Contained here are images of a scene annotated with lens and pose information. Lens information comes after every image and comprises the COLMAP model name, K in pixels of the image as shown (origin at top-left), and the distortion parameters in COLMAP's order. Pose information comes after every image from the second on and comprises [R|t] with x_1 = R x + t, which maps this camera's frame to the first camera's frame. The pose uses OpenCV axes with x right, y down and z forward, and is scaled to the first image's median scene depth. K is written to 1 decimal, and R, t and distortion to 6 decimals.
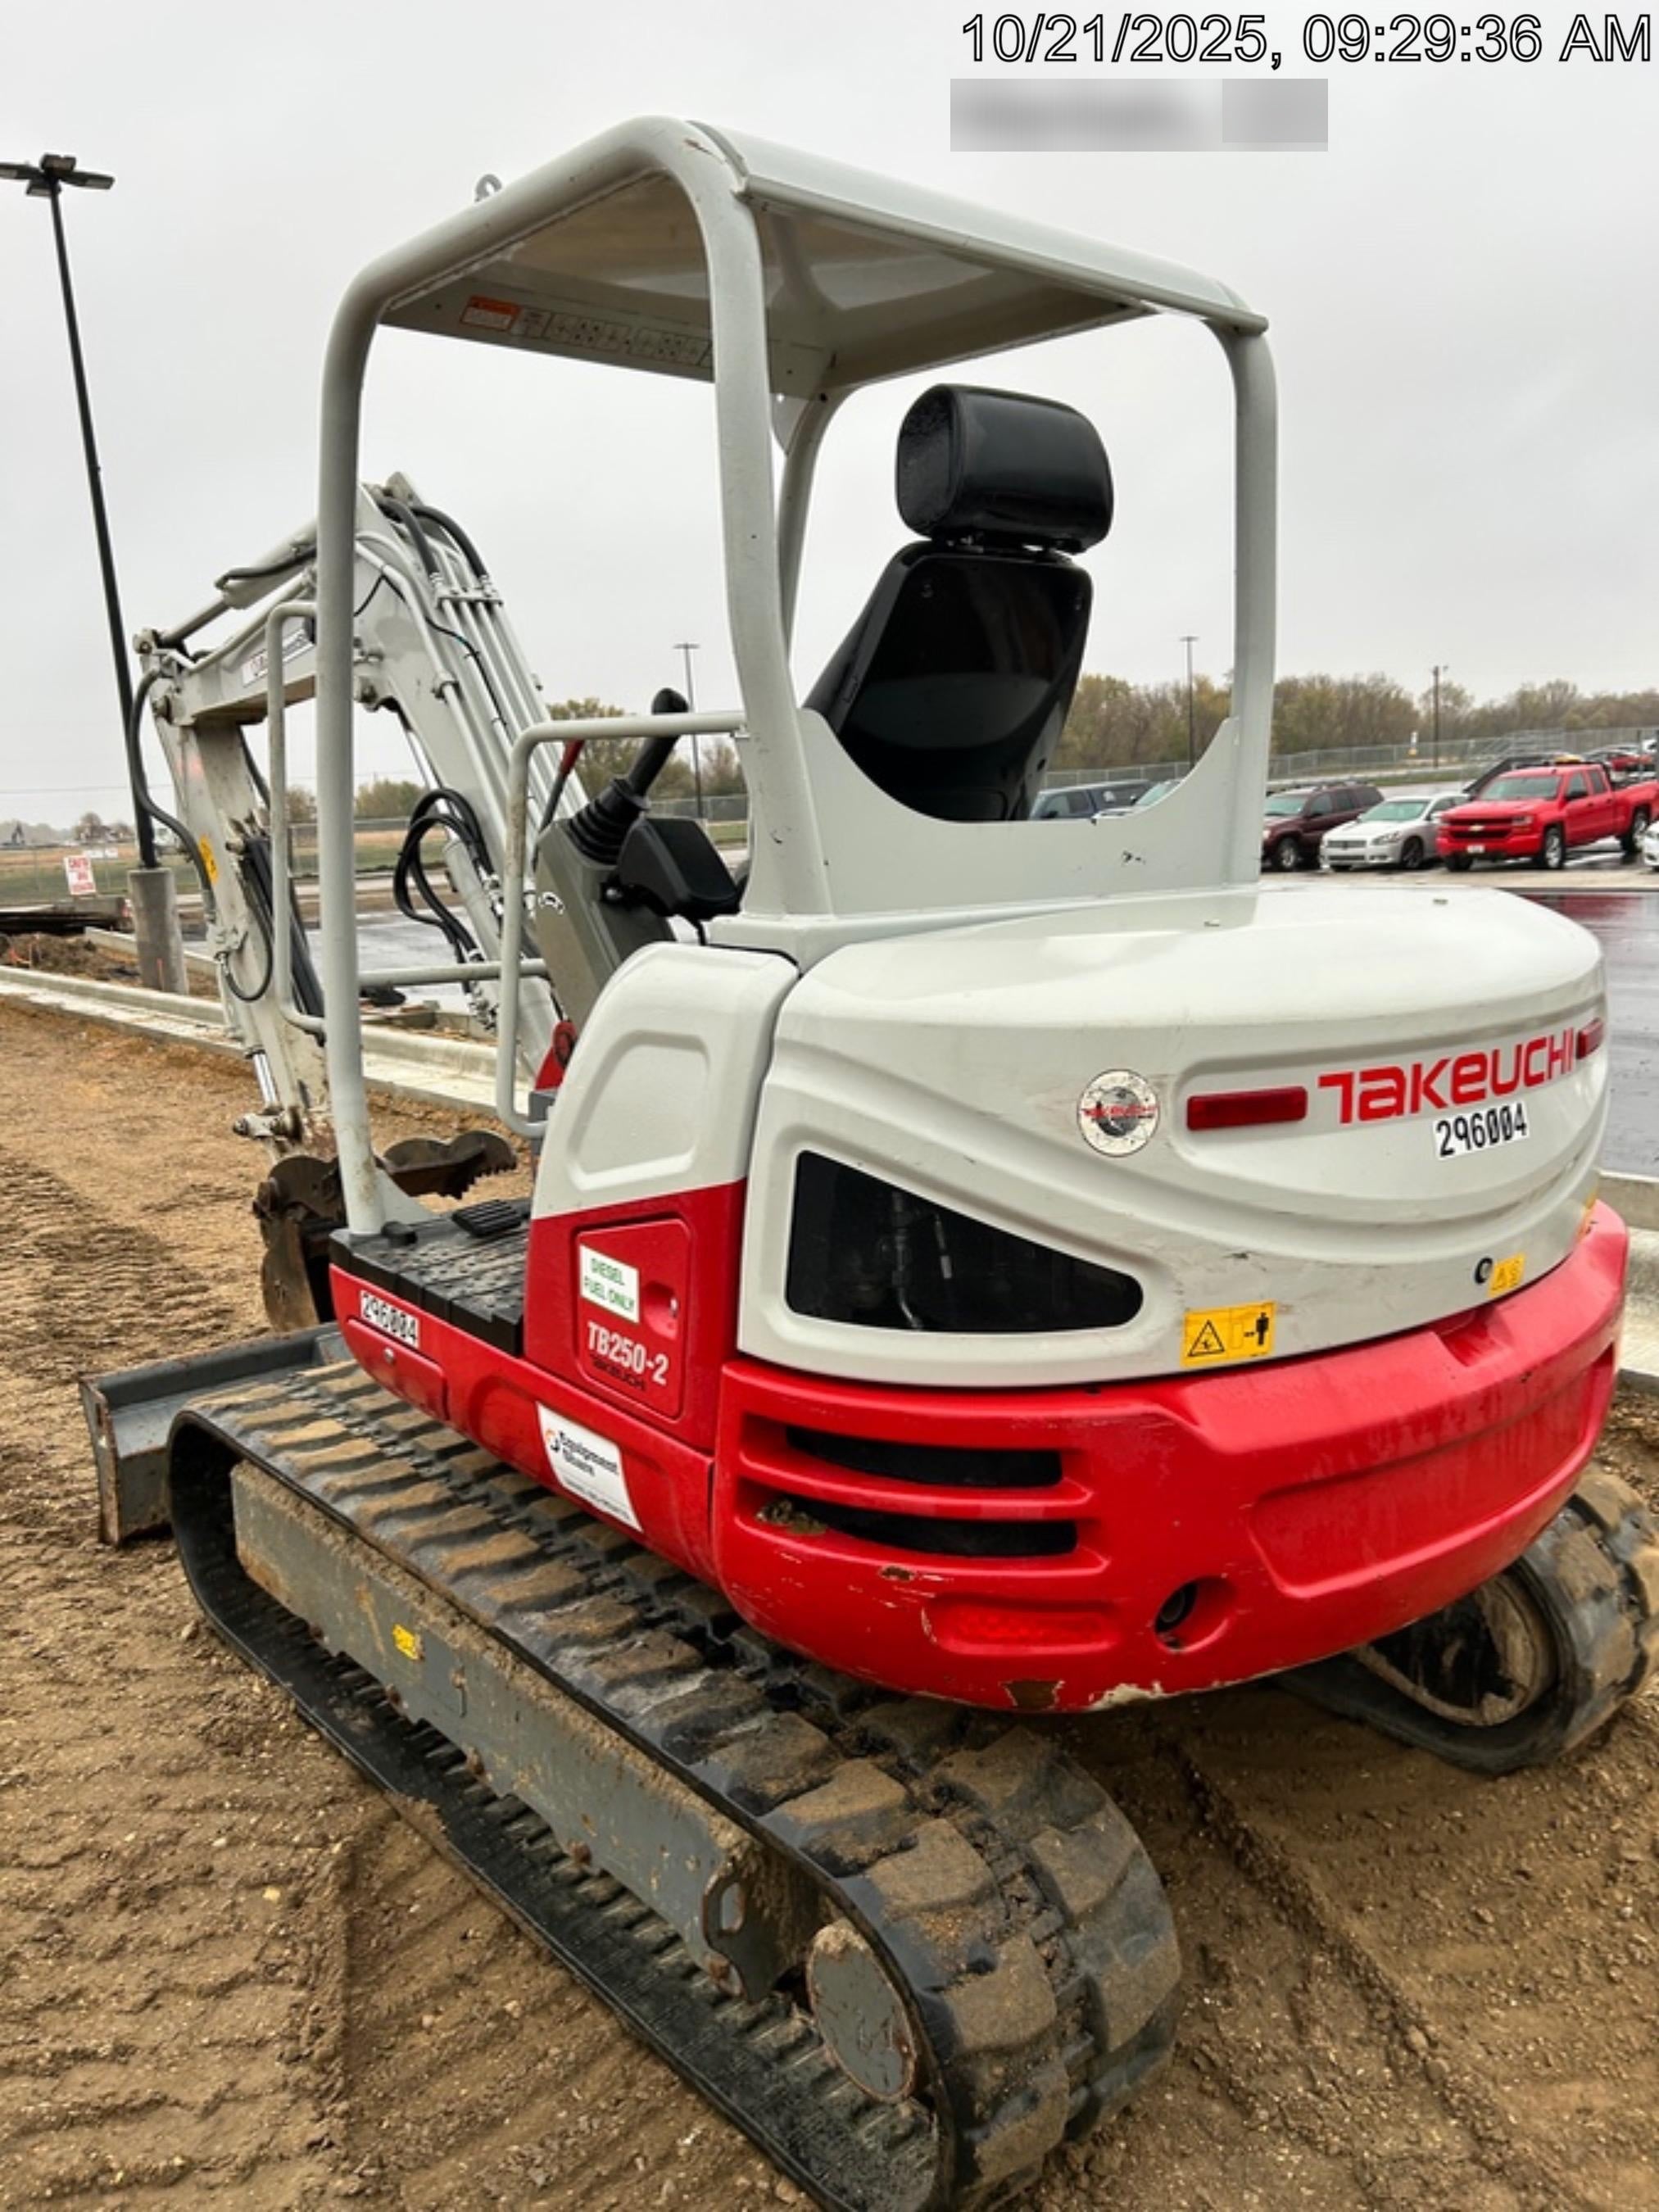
lens RADIAL K [[1591.3, 0, 831.1], [0, 1591.3, 1159.7], [0, 0, 1]] dist [-0.021049, -0.002621]
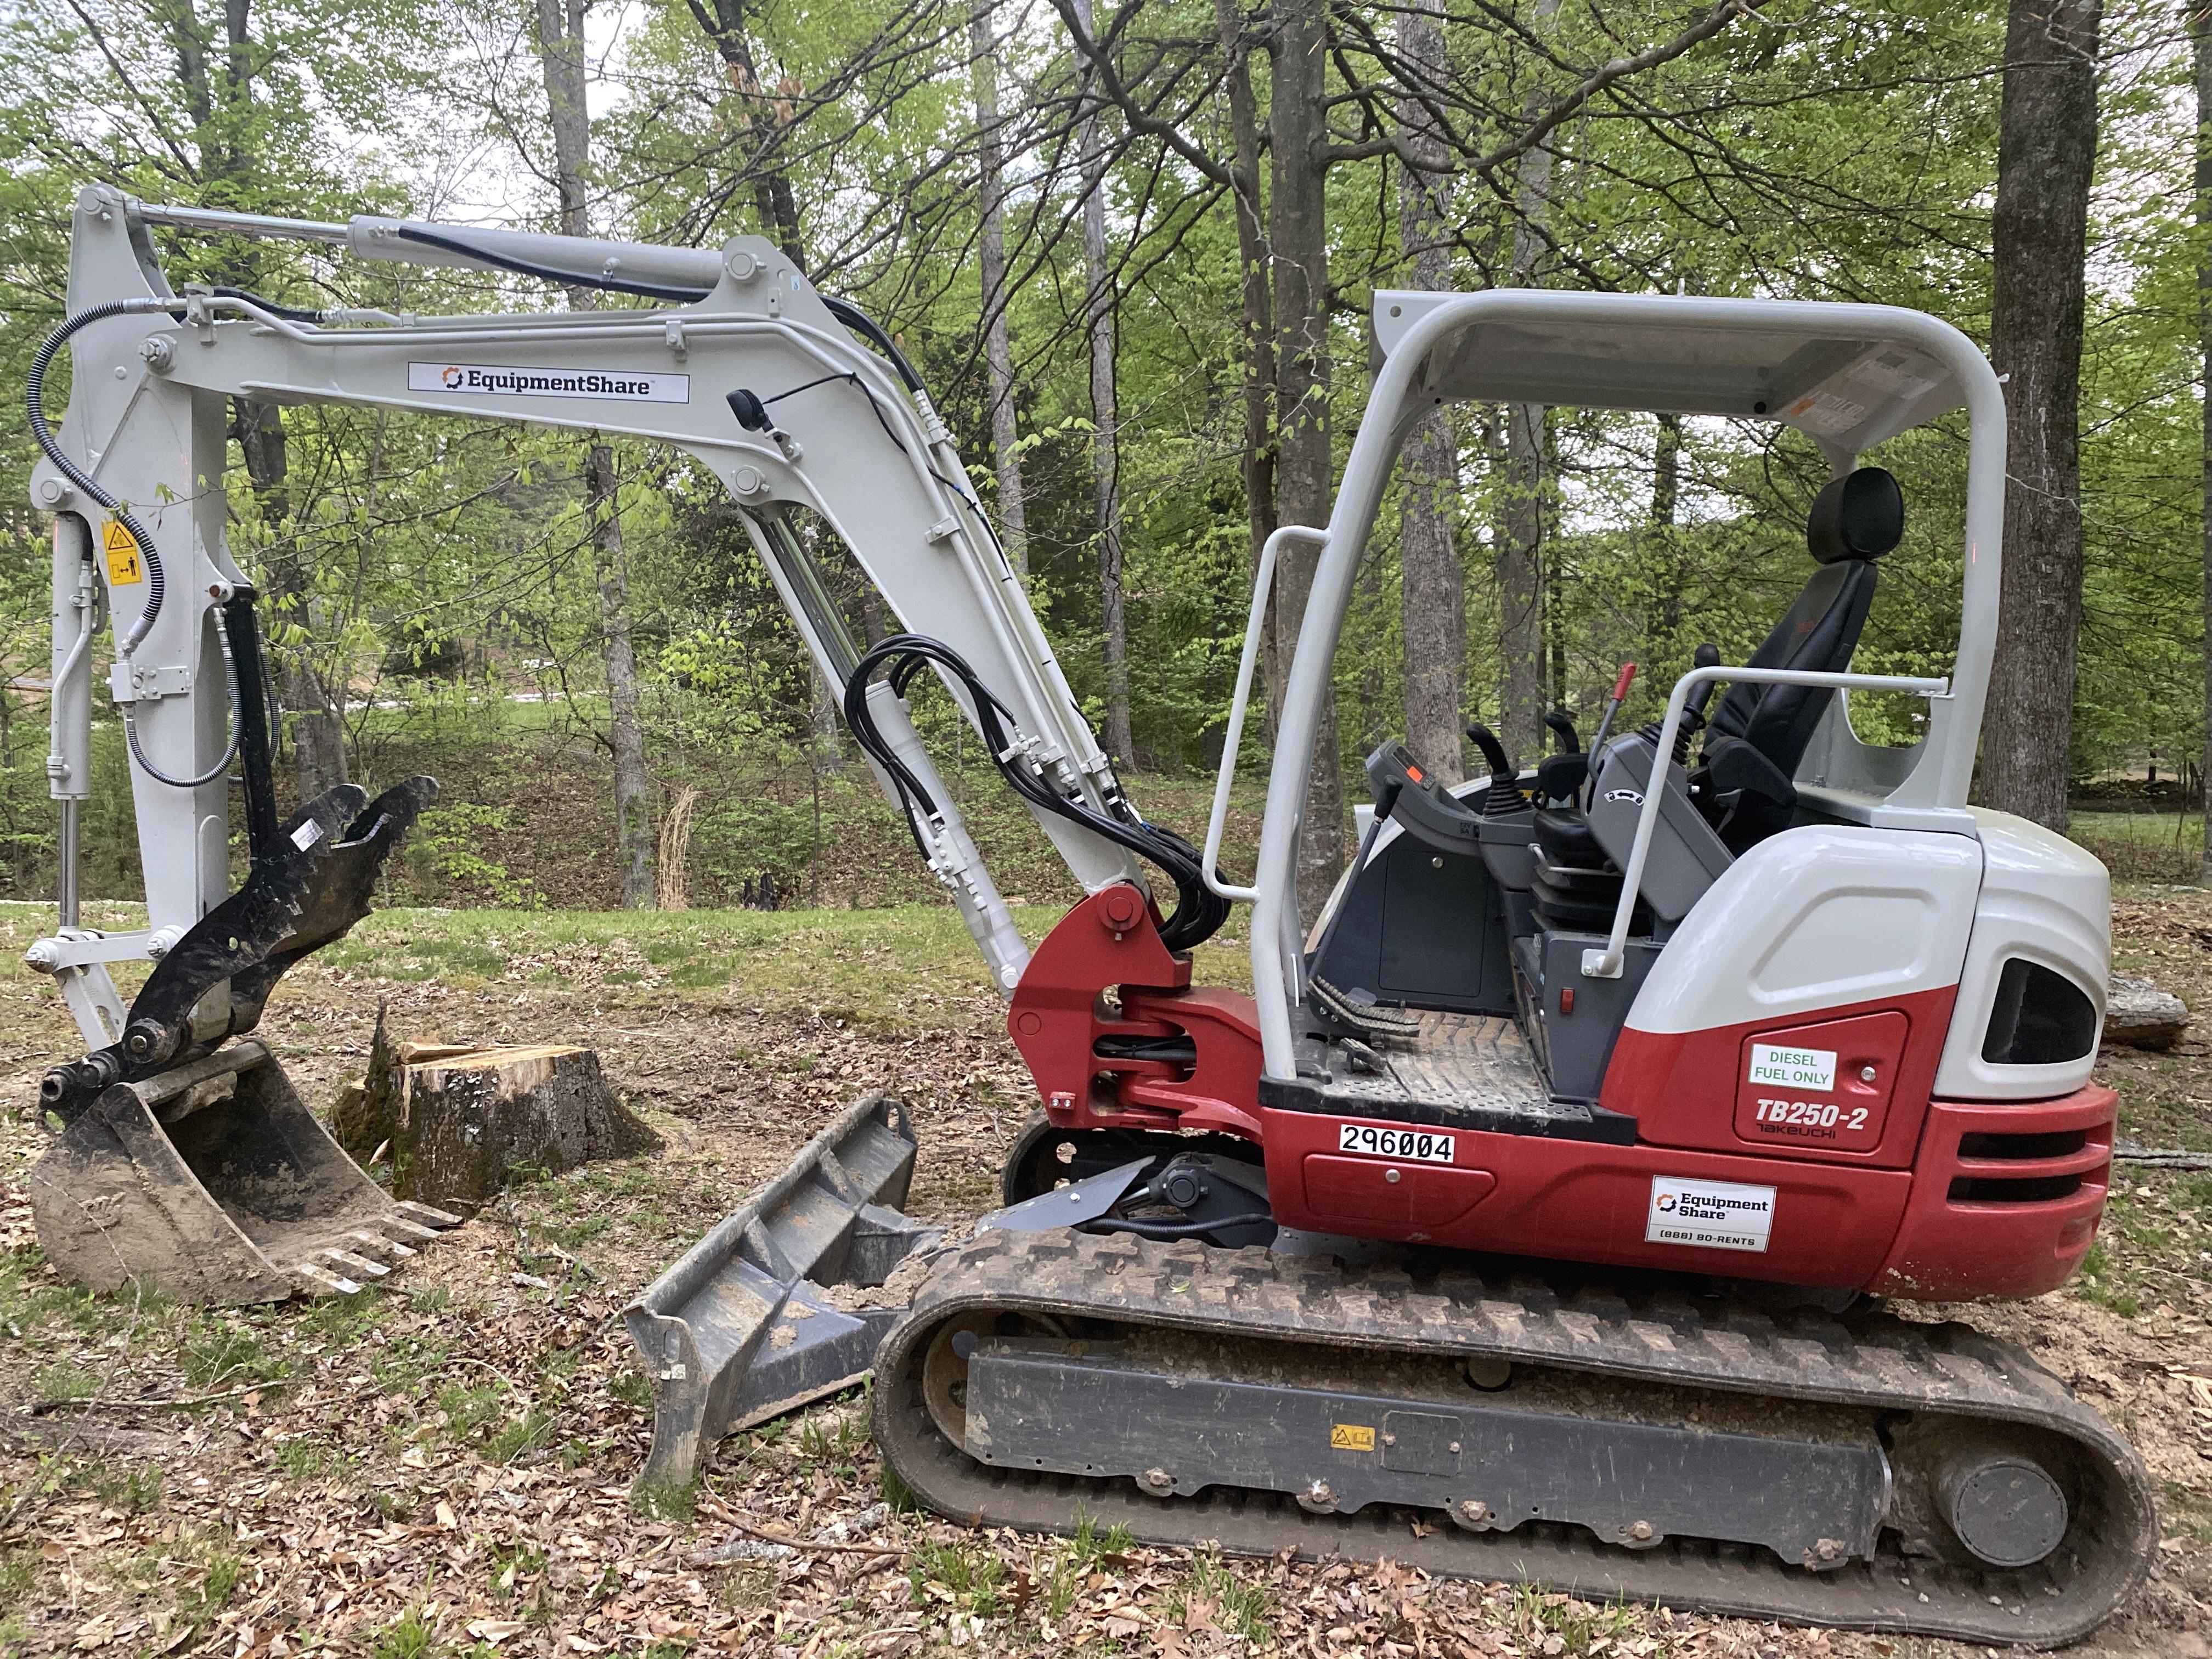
lens RADIAL K [[1745.2, 0, 1106.0], [0, 1745.2, 829.5], [0, 0, 1]] dist [0.045623, -0.000981]
pose [[0.703797, -0.000289, 0.710401, -1.785732], [0.061053, 0.996325, -0.060081, -0.080090], [-0.707772, 0.085657, 0.701228, 0.348458]]
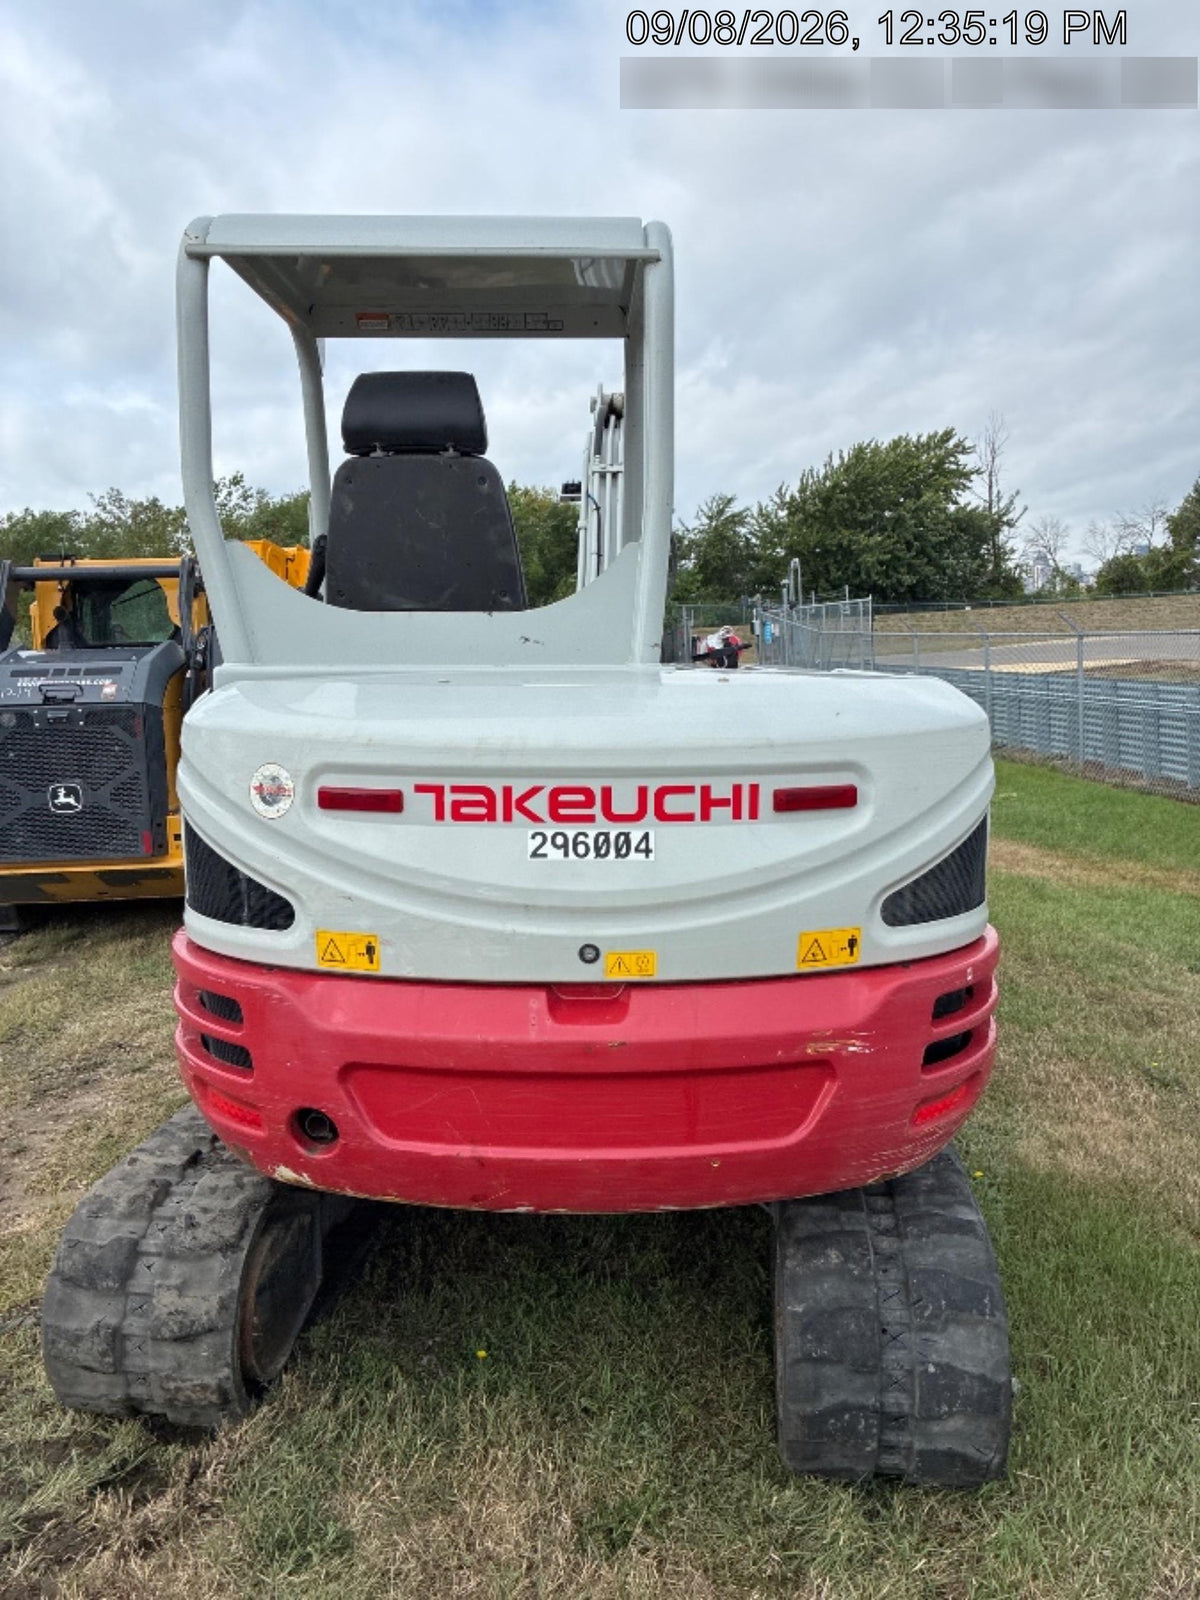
lens RADIAL K [[1263.8, 0, 600.0], [0, 1263.8, 800.0], [0, 0, 1]] dist [0.047198, -0.001635]
pose [[0.800417, 0.098976, -0.591217, 1.043295], [-0.144654, 0.989019, -0.030266, -0.026009], [0.581729, 0.109747, 0.805945, 0.154295]]
